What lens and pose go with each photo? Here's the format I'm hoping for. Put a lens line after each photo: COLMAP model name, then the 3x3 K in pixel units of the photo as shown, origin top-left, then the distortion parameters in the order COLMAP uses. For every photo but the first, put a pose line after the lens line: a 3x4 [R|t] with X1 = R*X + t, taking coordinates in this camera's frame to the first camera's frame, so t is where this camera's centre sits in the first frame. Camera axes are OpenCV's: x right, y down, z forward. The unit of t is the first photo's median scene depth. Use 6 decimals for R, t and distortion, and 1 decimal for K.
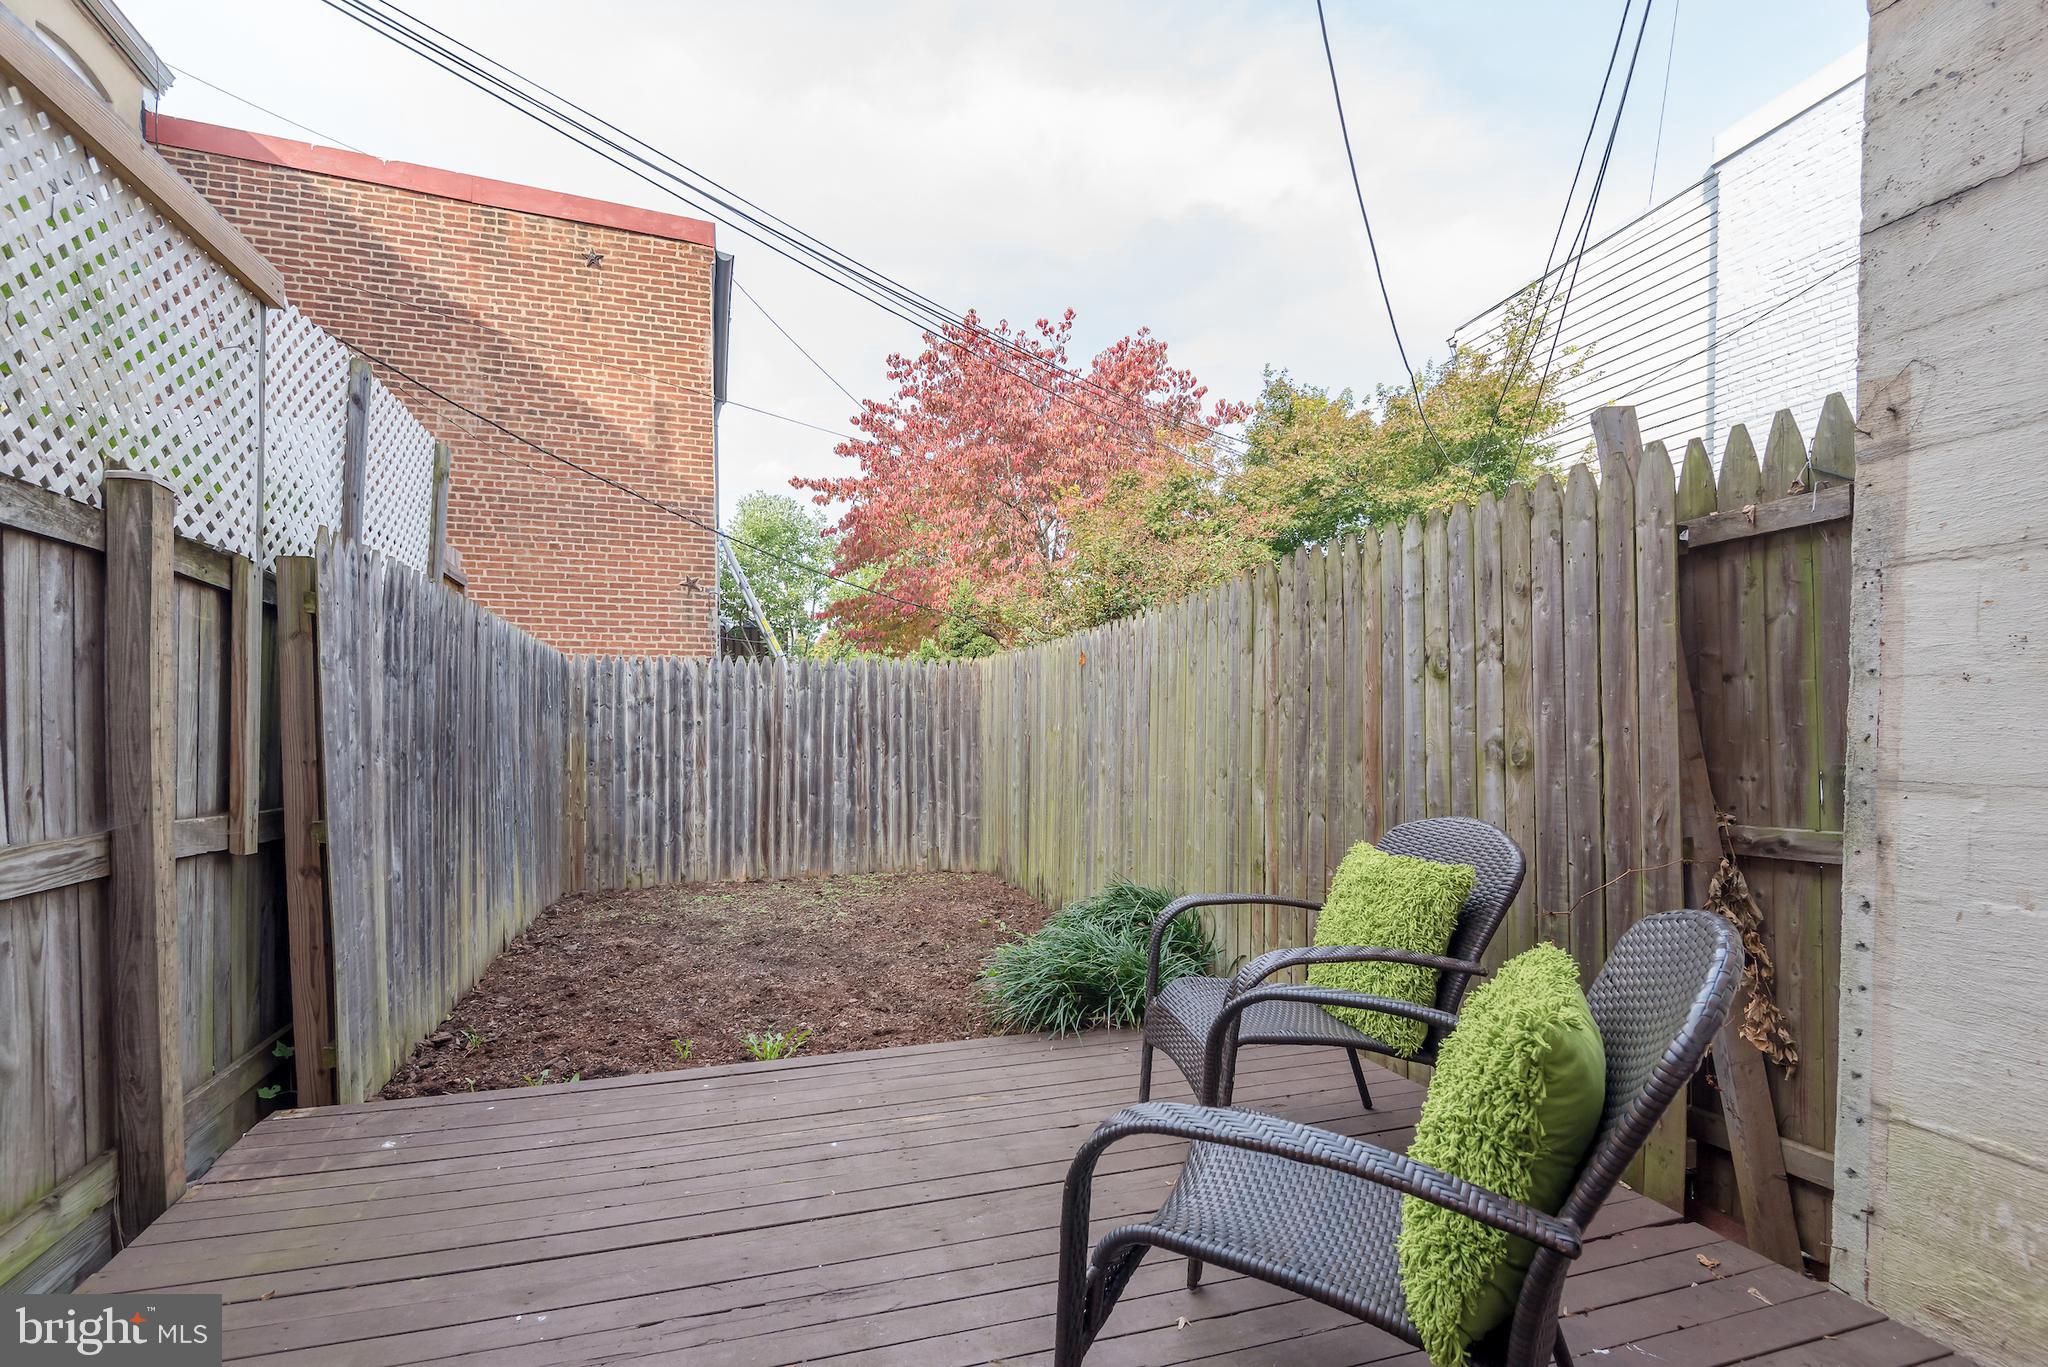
lens RADIAL K [[920.8, 0, 1006.5], [0, 920.8, 742.7], [0, 0, 1]] dist [0.008659, -0.000624]
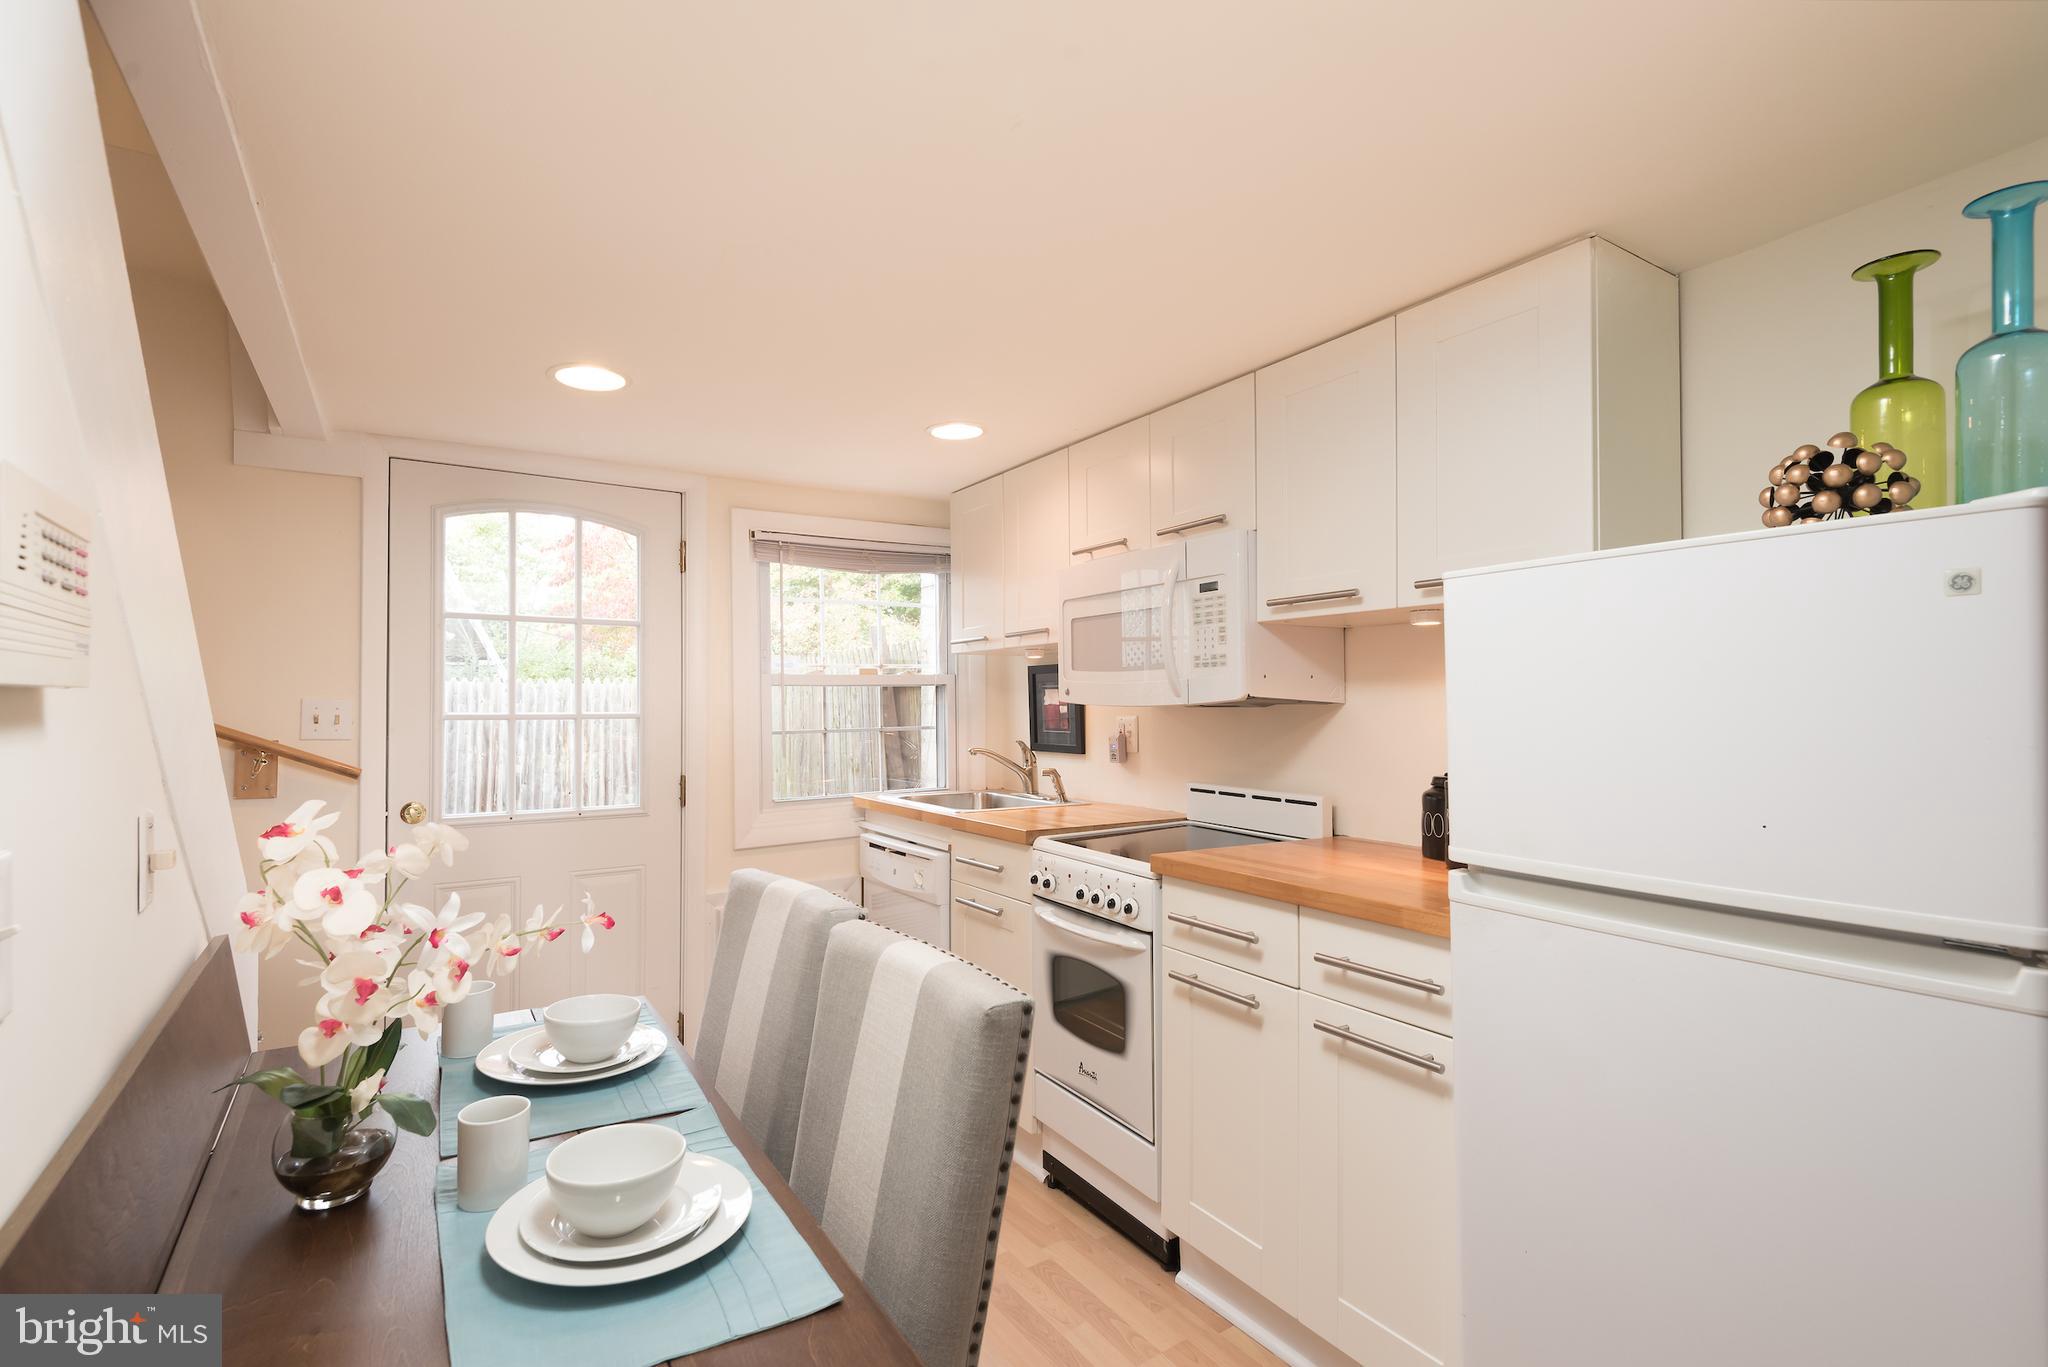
lens RADIAL K [[920.8, 0, 1024.2], [0, 920.8, 699.3], [0, 0, 1]] dist [0.008659, -0.000624]
pose [[0.962009, 0.003873, 0.272989, 0.115747], [0.001048, 0.999840, -0.017879, -0.040171], [-0.273014, 0.017486, 0.961851, -0.467311]]
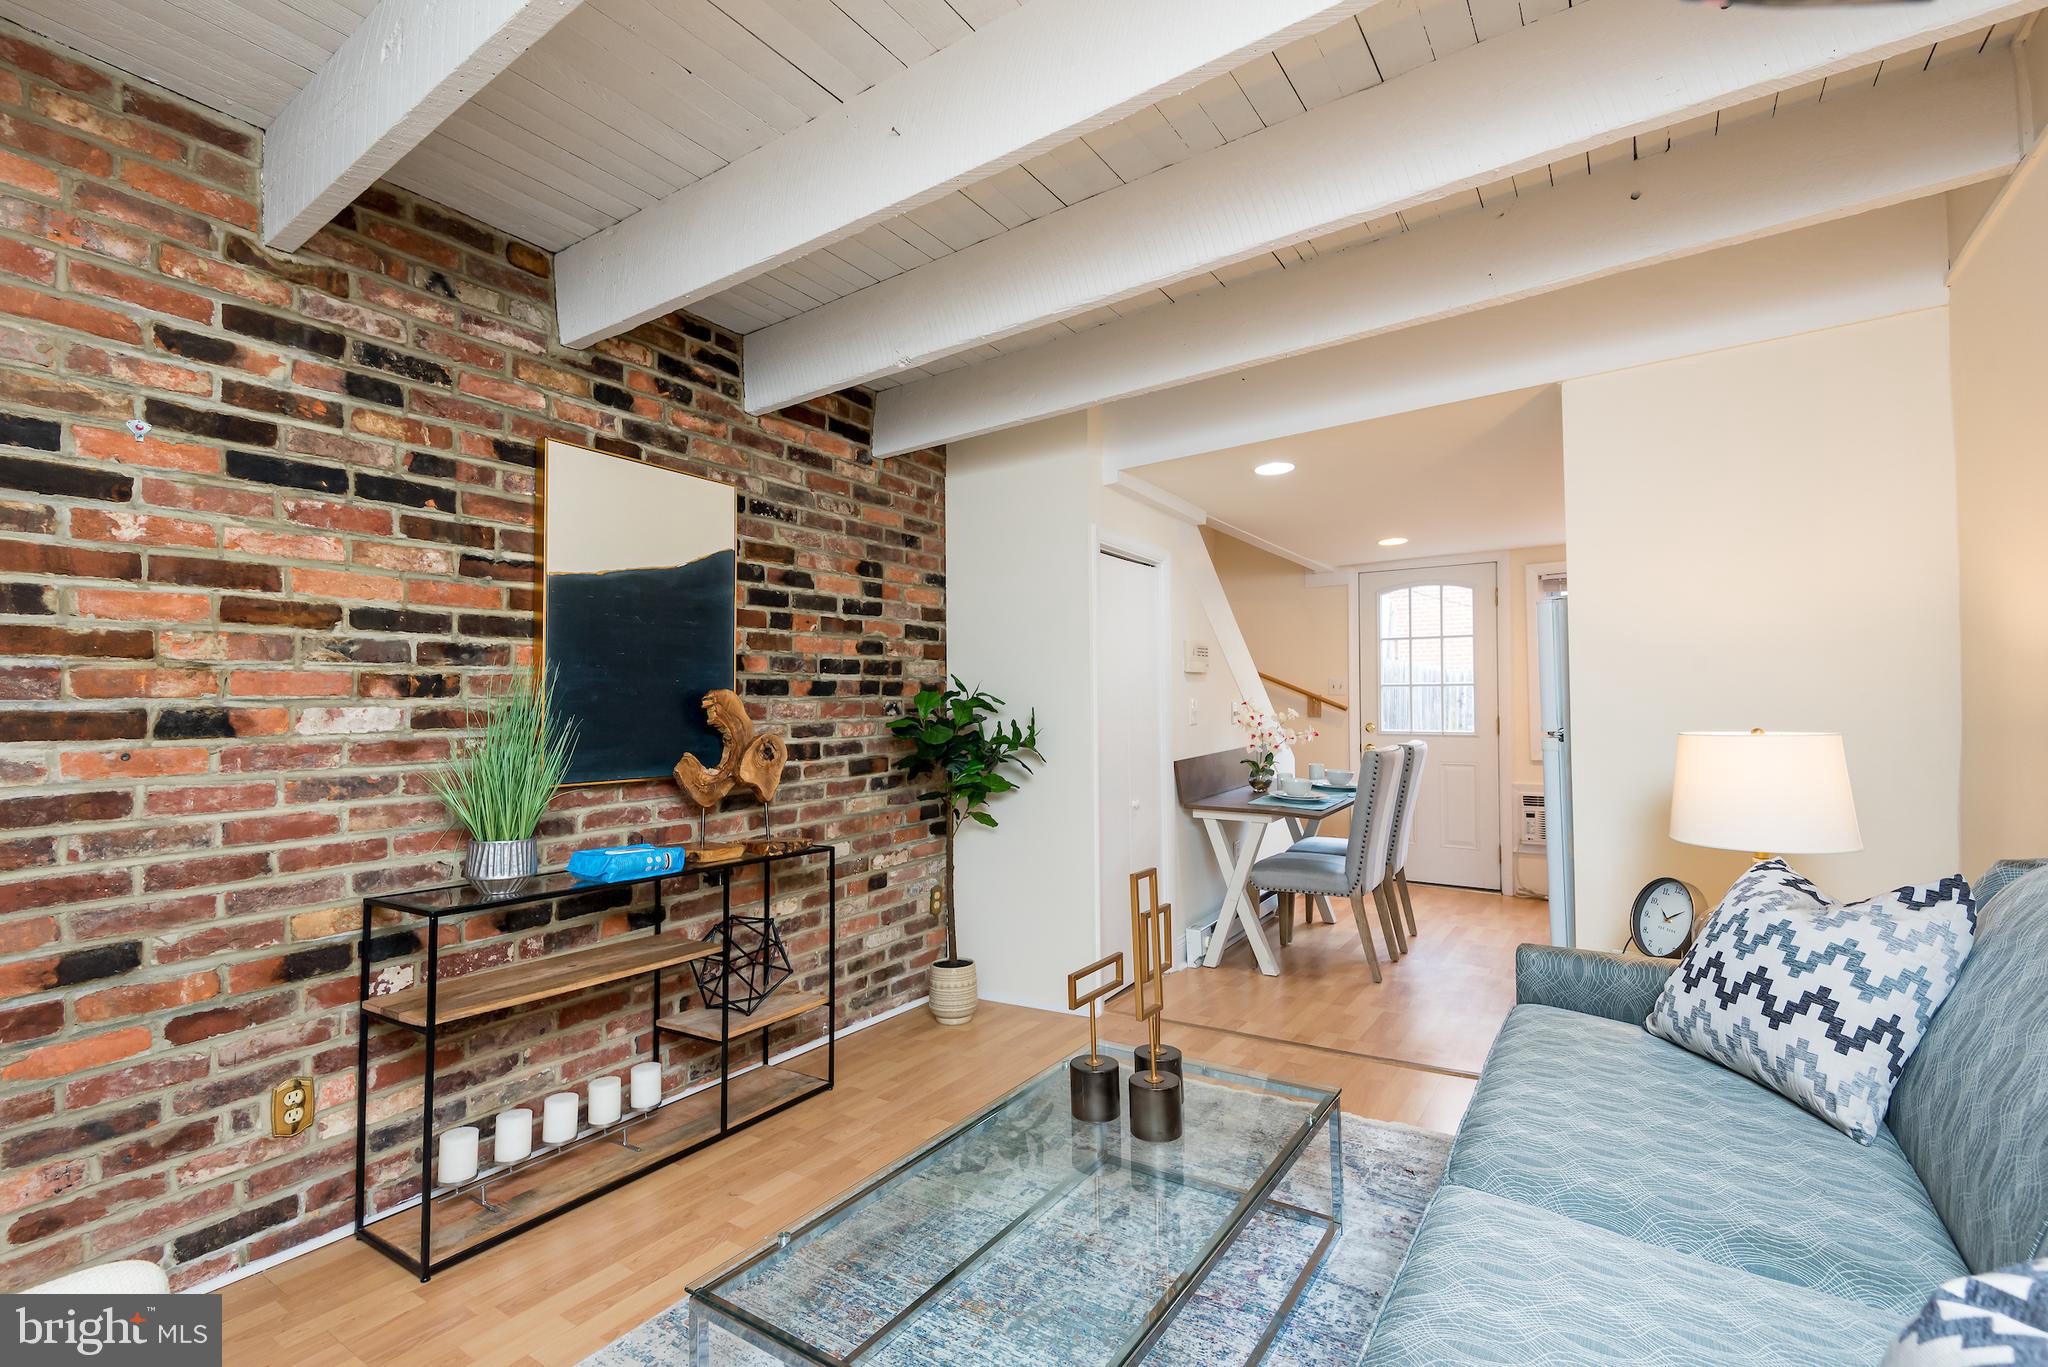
lens RADIAL K [[920.8, 0, 1016.6], [0, 920.8, 699.7], [0, 0, 1]] dist [0.008659, -0.000624]
pose [[0.609193, -0.006143, -0.792998, 0.474597], [0.000368, 0.999972, -0.007463, -0.019409], [0.793022, 0.004255, 0.609178, -0.836758]]
